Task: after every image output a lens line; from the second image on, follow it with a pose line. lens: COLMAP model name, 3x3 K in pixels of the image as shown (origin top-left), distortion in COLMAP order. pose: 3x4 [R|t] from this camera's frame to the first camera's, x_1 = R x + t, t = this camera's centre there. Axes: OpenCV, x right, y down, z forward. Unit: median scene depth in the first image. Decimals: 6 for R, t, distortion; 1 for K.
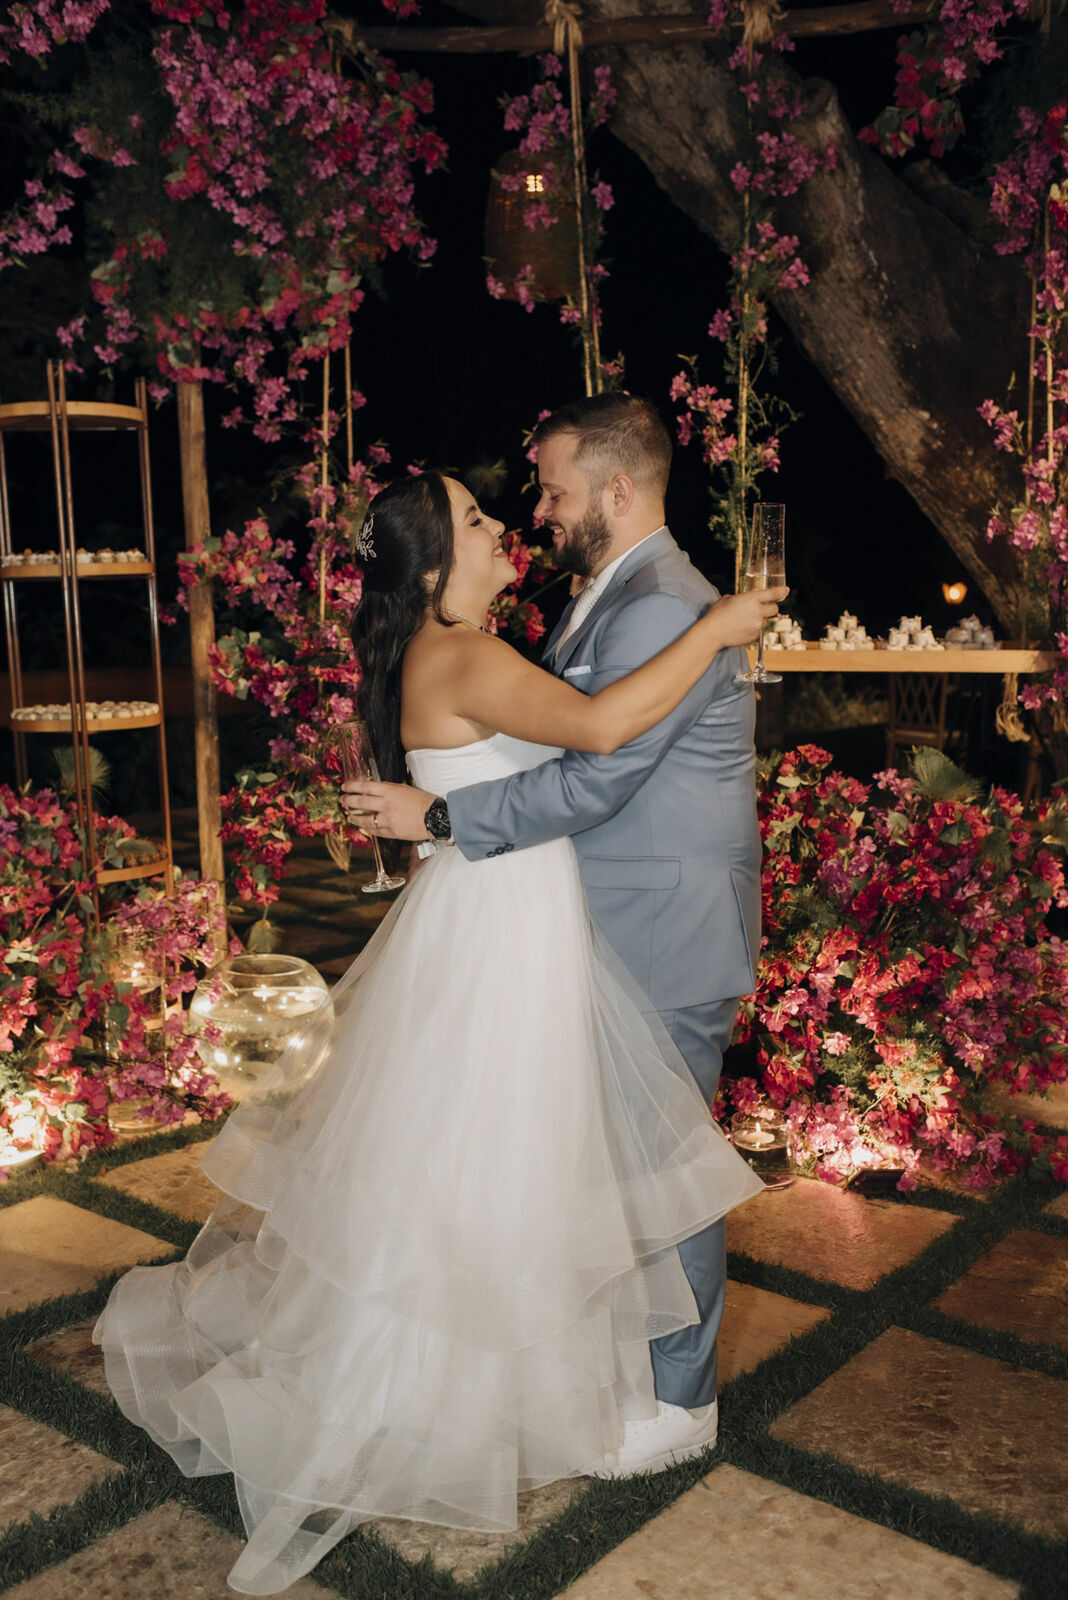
lens RADIAL K [[1461.2, 0, 541.2], [0, 1461.2, 838.4], [0, 0, 1]] dist [-0.023745, 0.080193]
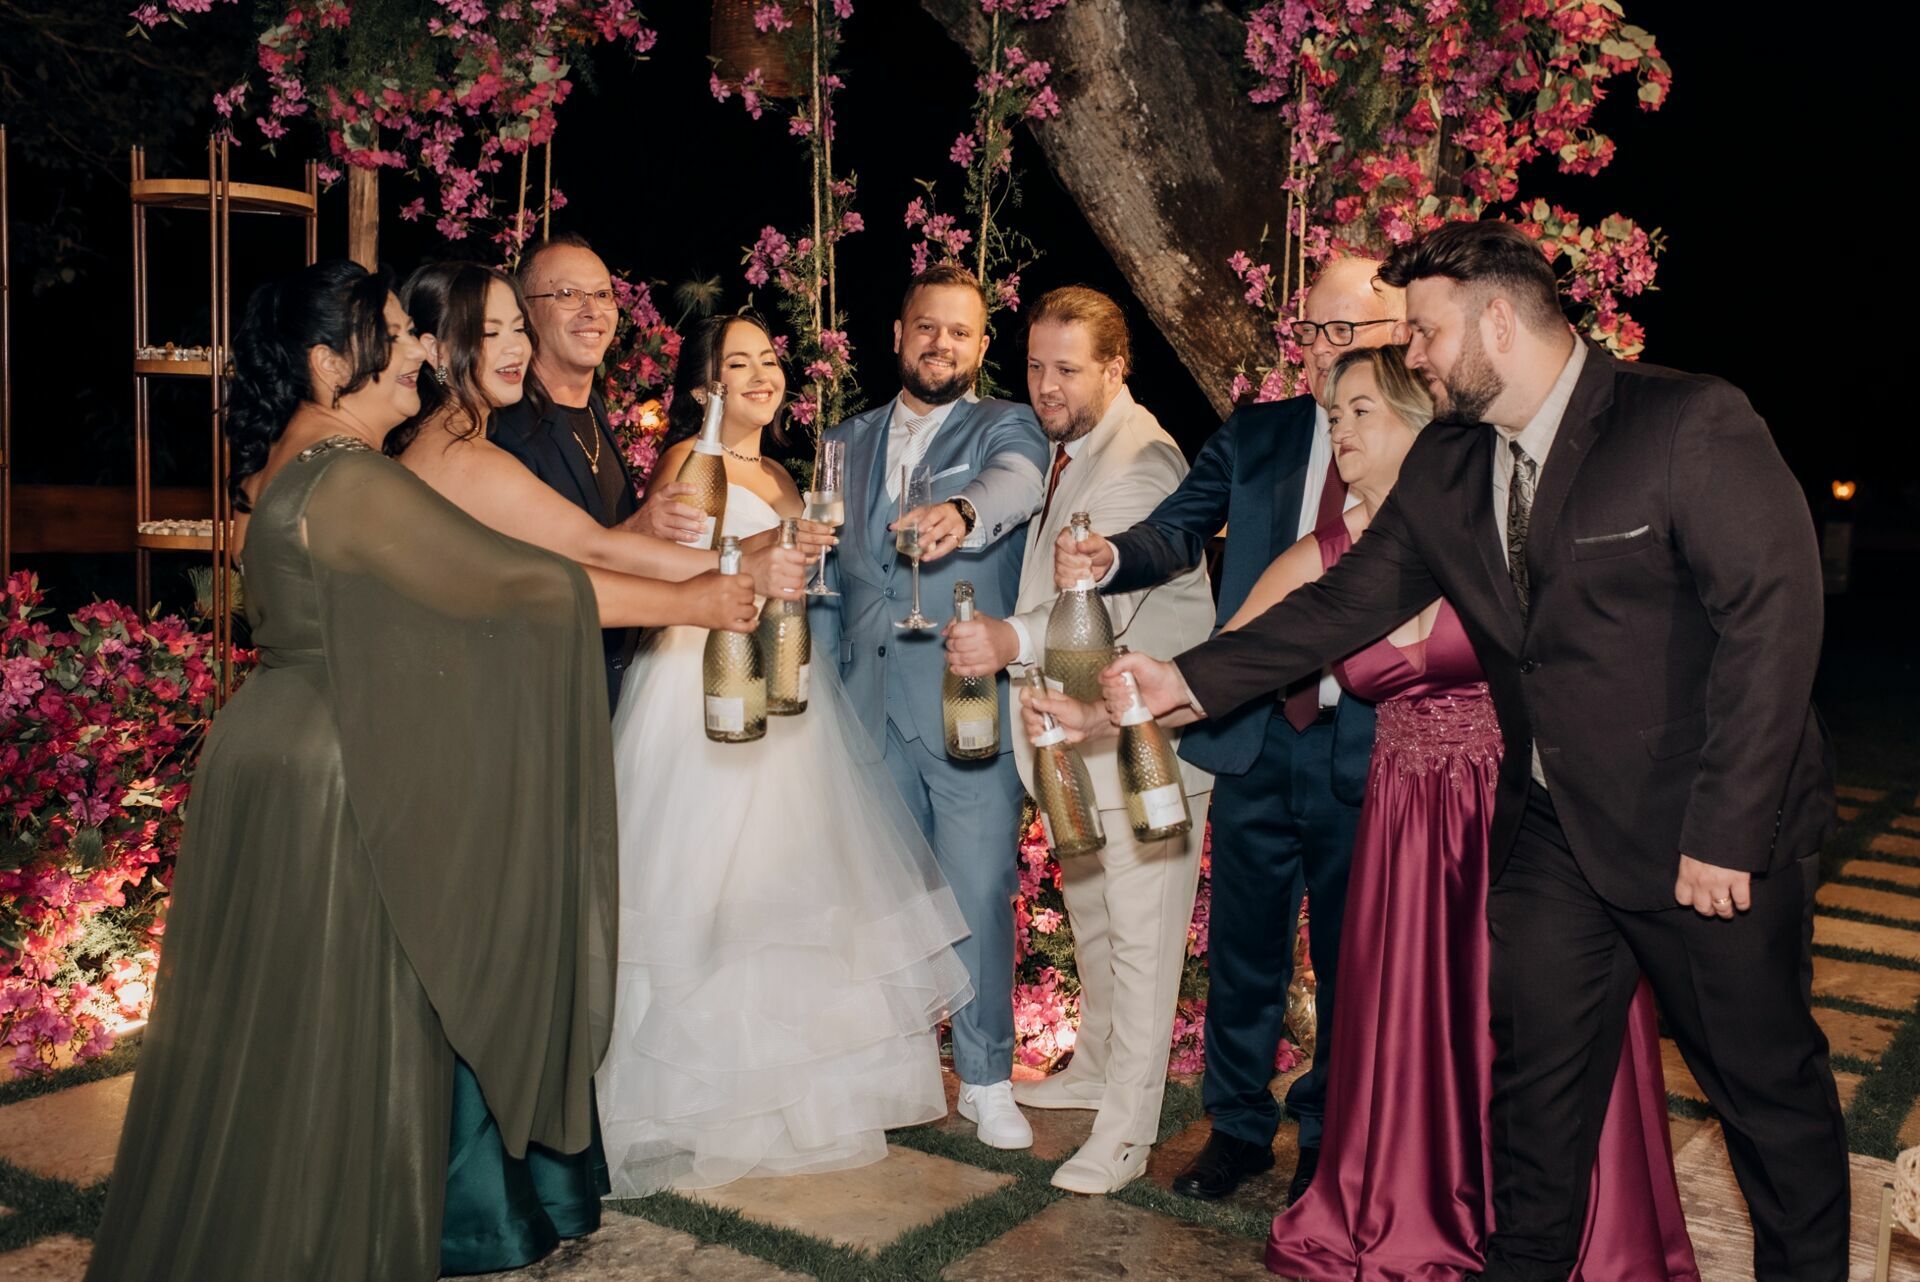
lens RADIAL K [[1923.7, 0, 960.0], [0, 1923.7, 641.0], [0, 0, 1]] dist [-0.022715, 0.115986]
pose [[0.993107, 0.046940, 0.107398, 0.005093], [-0.040440, 0.997262, -0.061920, 0.033566], [-0.110010, 0.057150, 0.992286, -0.190089]]
